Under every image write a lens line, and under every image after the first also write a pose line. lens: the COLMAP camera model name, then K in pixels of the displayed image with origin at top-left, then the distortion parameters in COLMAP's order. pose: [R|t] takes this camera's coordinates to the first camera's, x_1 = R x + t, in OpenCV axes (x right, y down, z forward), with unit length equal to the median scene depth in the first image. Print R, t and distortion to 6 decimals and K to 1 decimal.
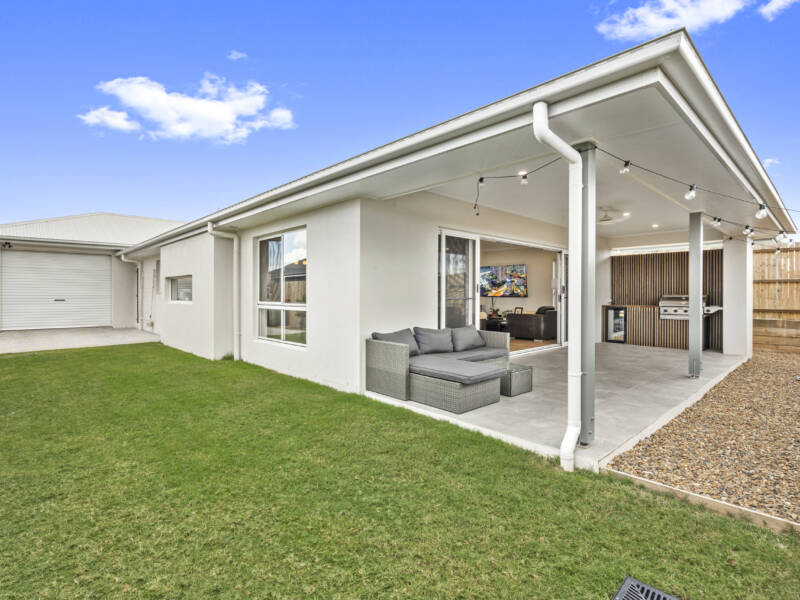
lens RADIAL K [[410.5, 0, 400.4], [0, 410.5, 302.3], [0, 0, 1]] dist [-0.003596, -0.000465]
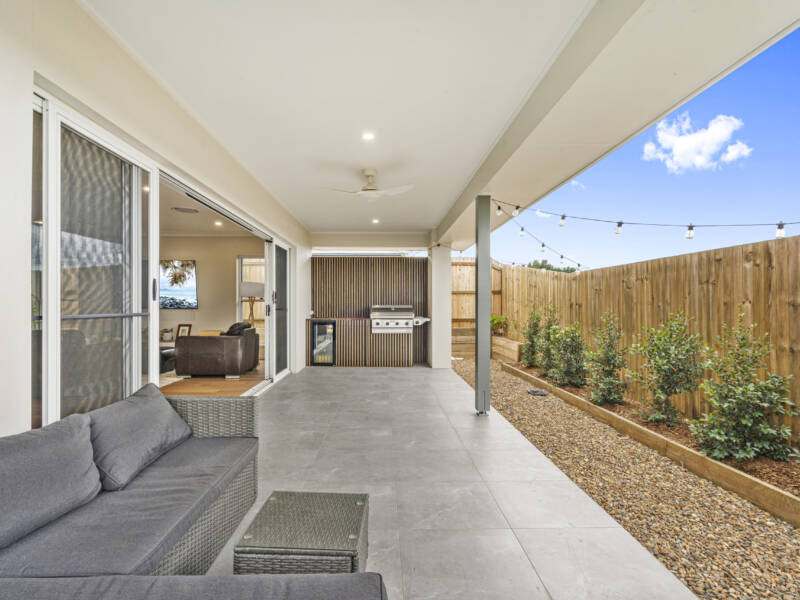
lens RADIAL K [[410.5, 0, 400.4], [0, 410.5, 302.3], [0, 0, 1]] dist [-0.003596, -0.000465]
pose [[0.656548, 0.002253, 0.754281, 0.028327], [0.018887, 0.999633, -0.019425, -0.006475], [-0.754048, 0.026999, 0.656265, 0.394065]]
